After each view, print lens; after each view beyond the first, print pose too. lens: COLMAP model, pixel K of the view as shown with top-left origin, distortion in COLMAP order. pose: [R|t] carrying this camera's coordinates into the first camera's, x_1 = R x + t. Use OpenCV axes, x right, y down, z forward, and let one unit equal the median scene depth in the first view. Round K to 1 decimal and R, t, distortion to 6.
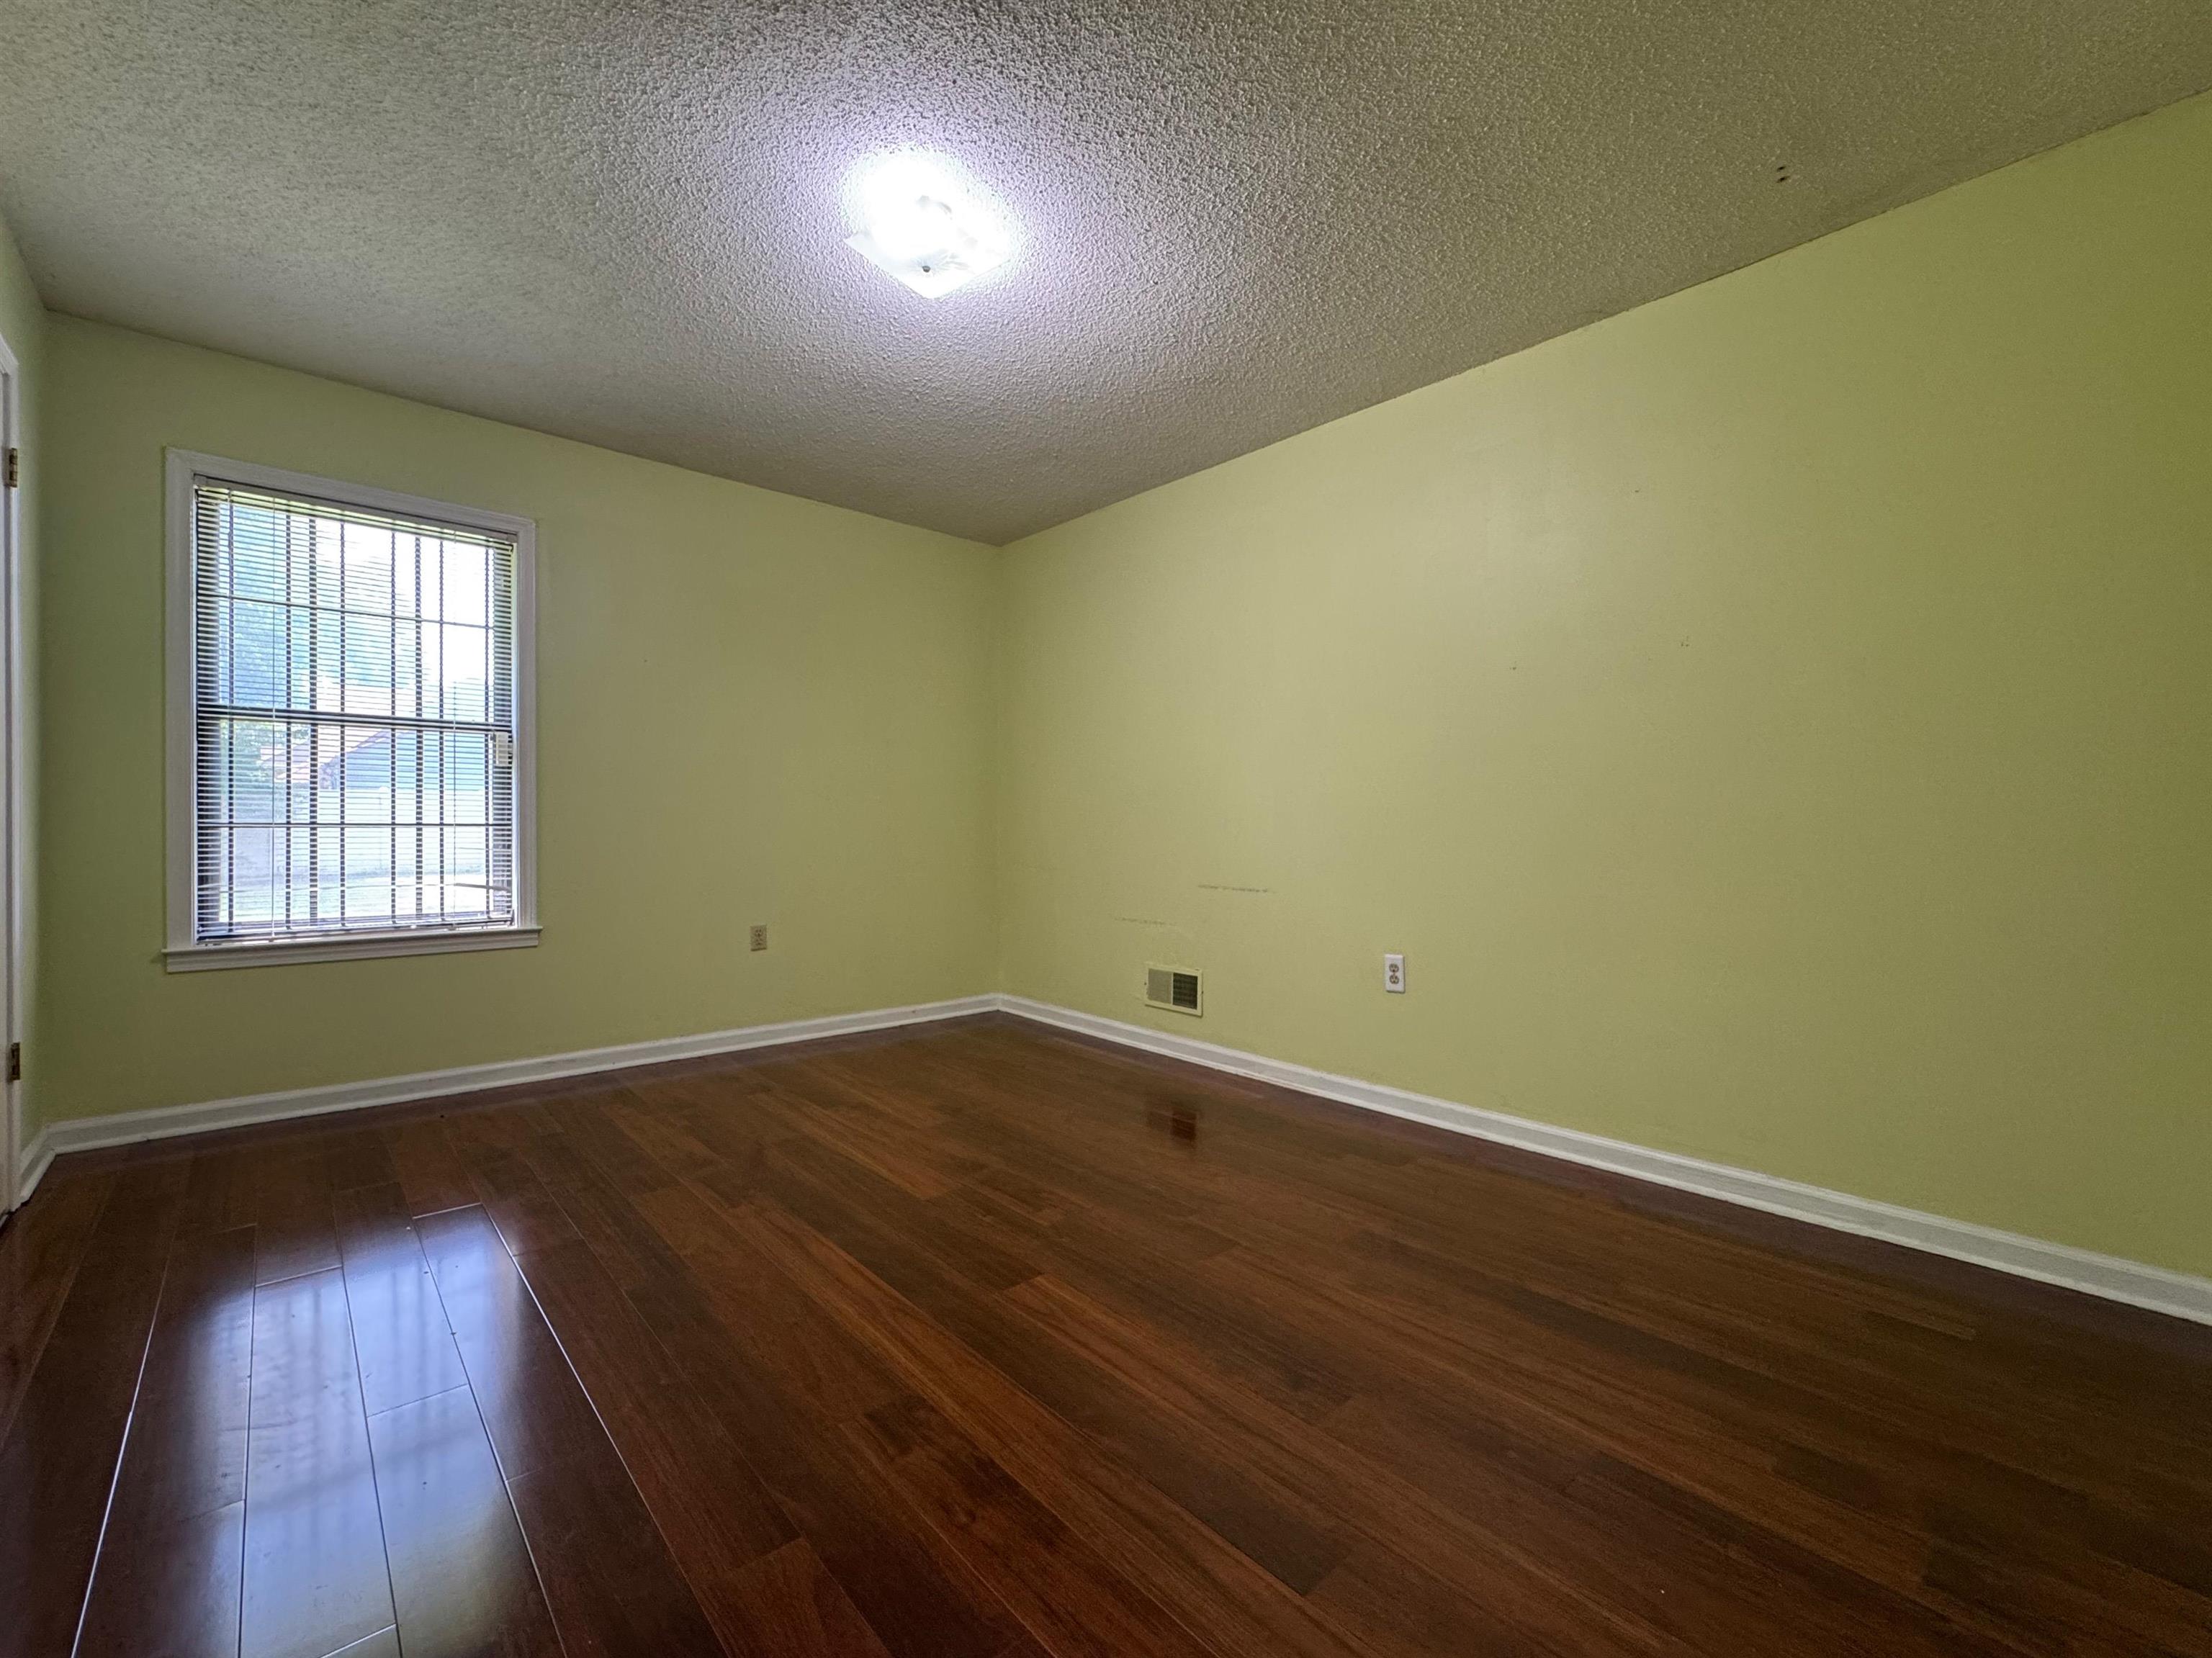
lens RADIAL K [[867.9, 0, 1106.0], [0, 867.9, 829.0], [0, 0, 1]] dist [-0.011977, -0.000045]
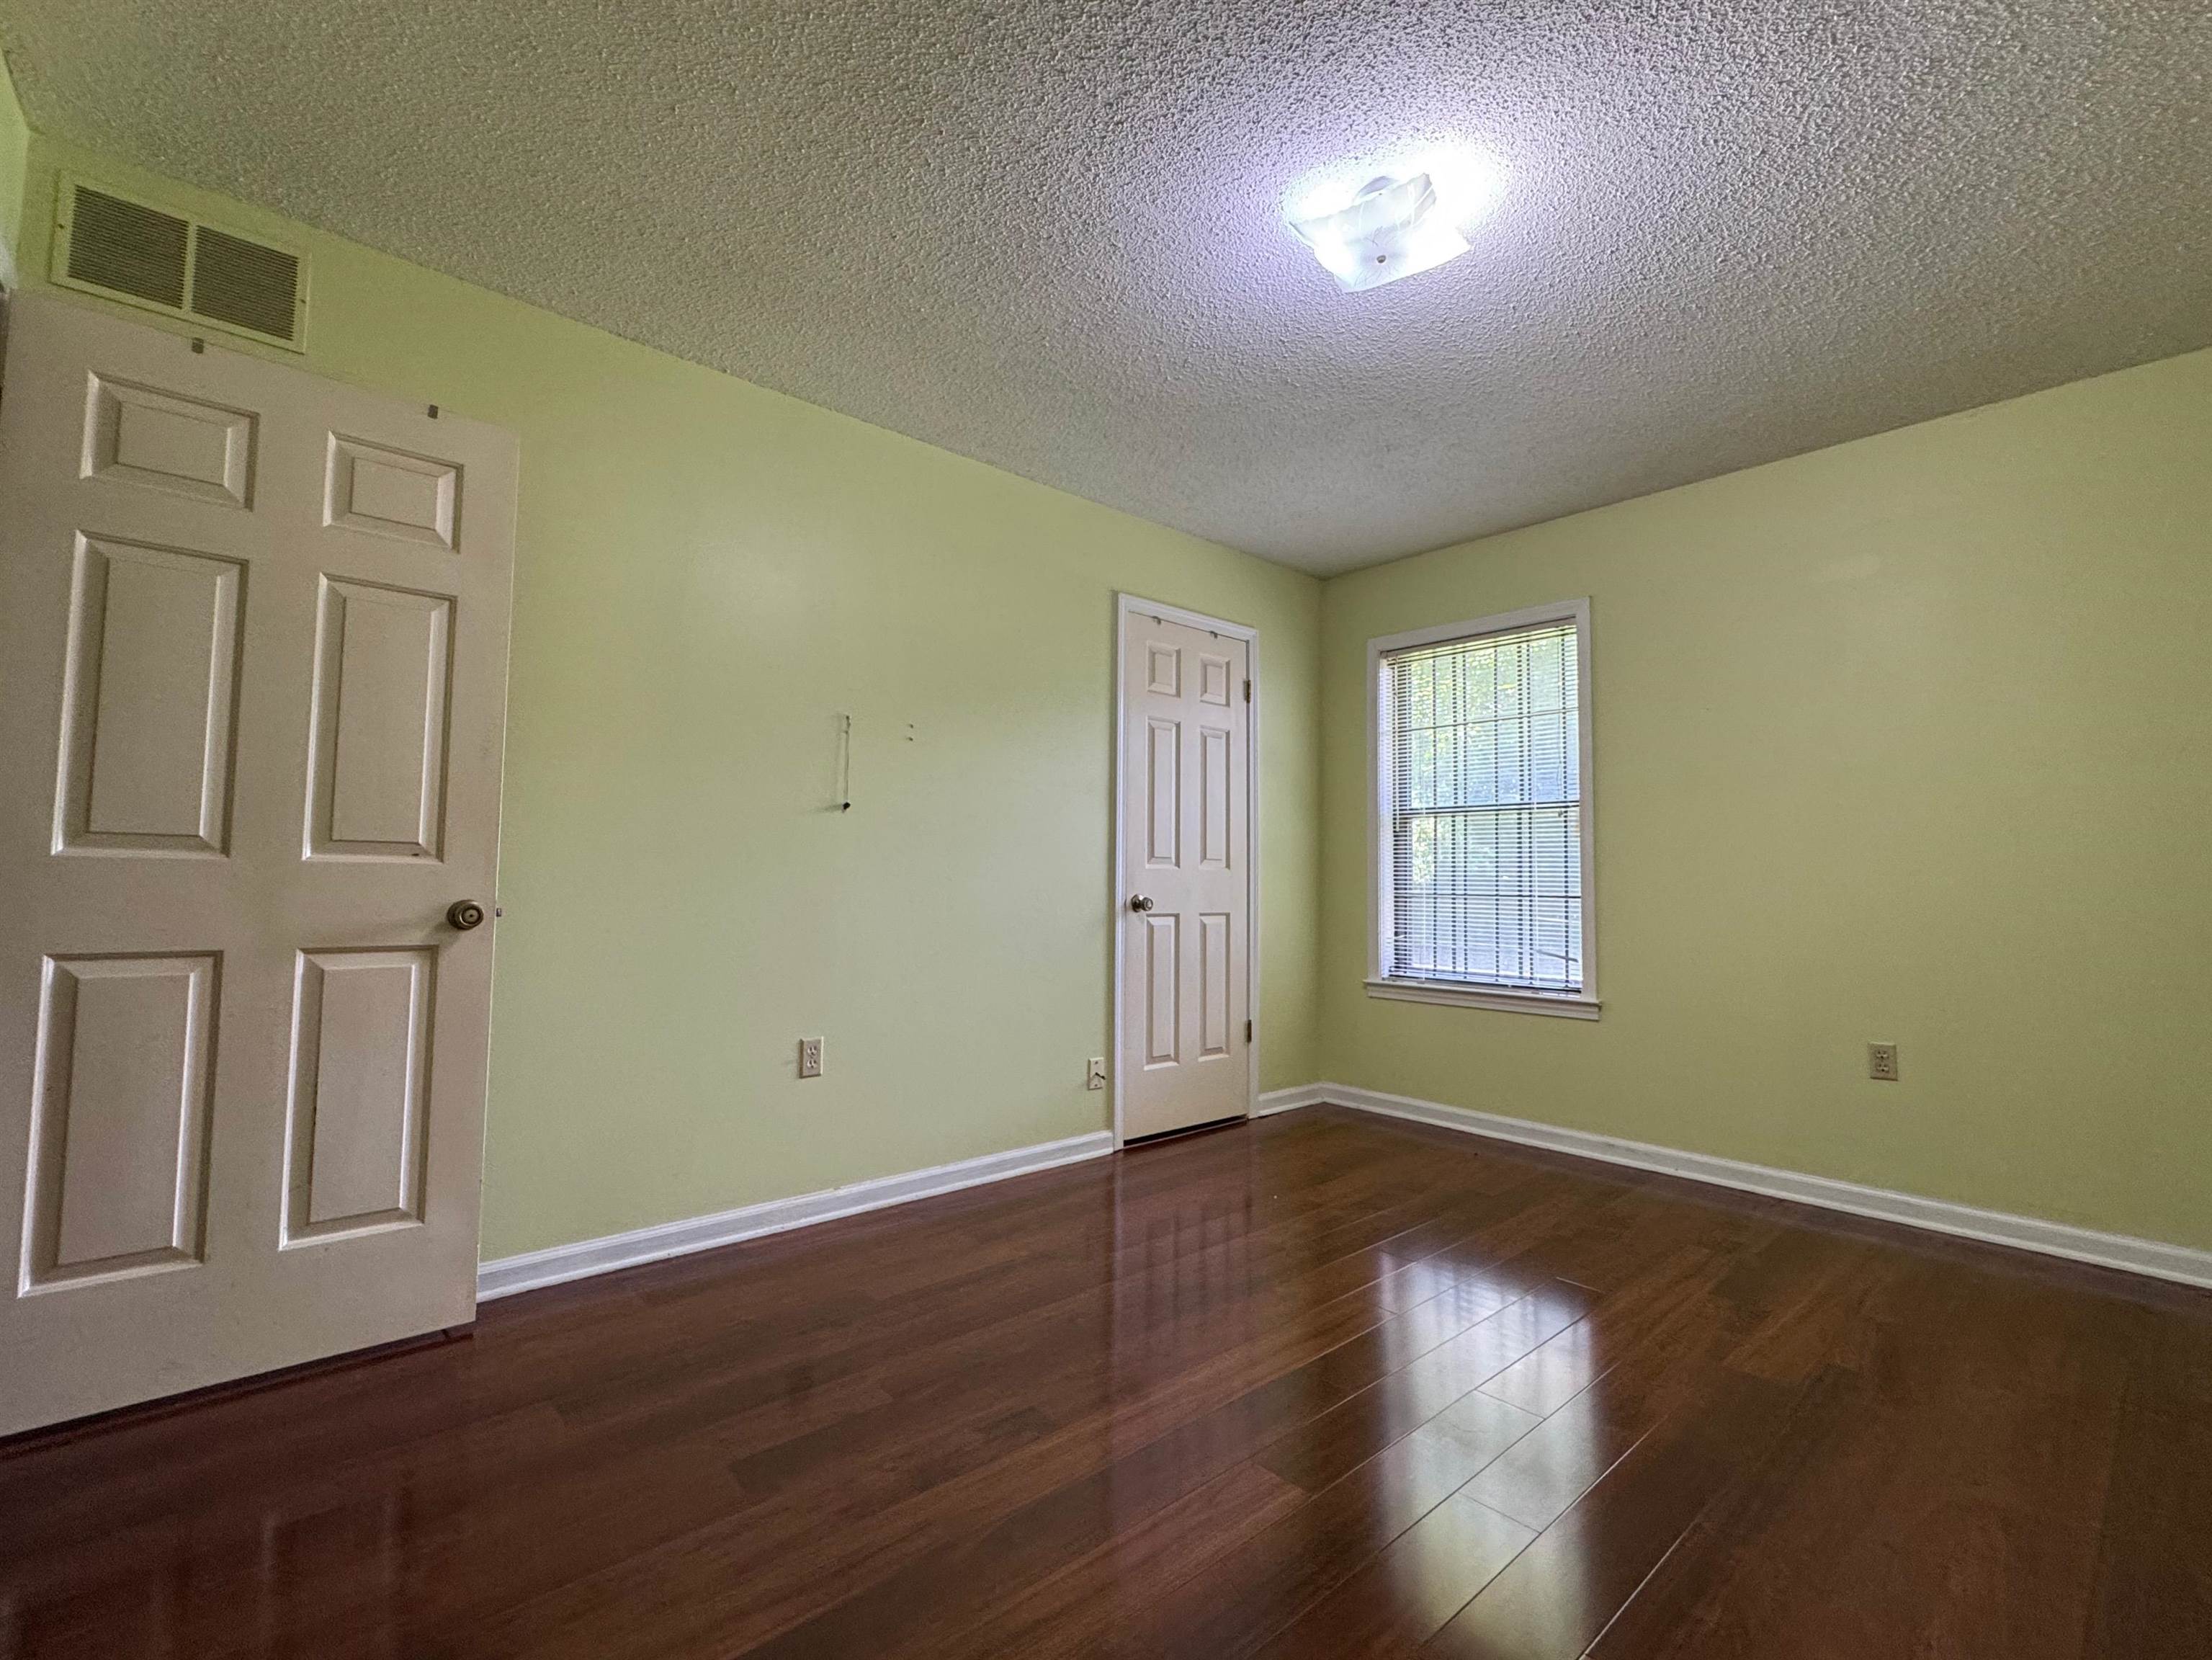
lens RADIAL K [[926.5, 0, 1106.0], [0, 926.5, 830.0], [0, 0, 1]] dist [-0.013107, -0.000136]
pose [[0.050759, -0.062597, -0.996747, 0.420801], [-0.017137, 0.997832, -0.063537, -0.005684], [0.998564, 0.020306, 0.049577, 0.428446]]
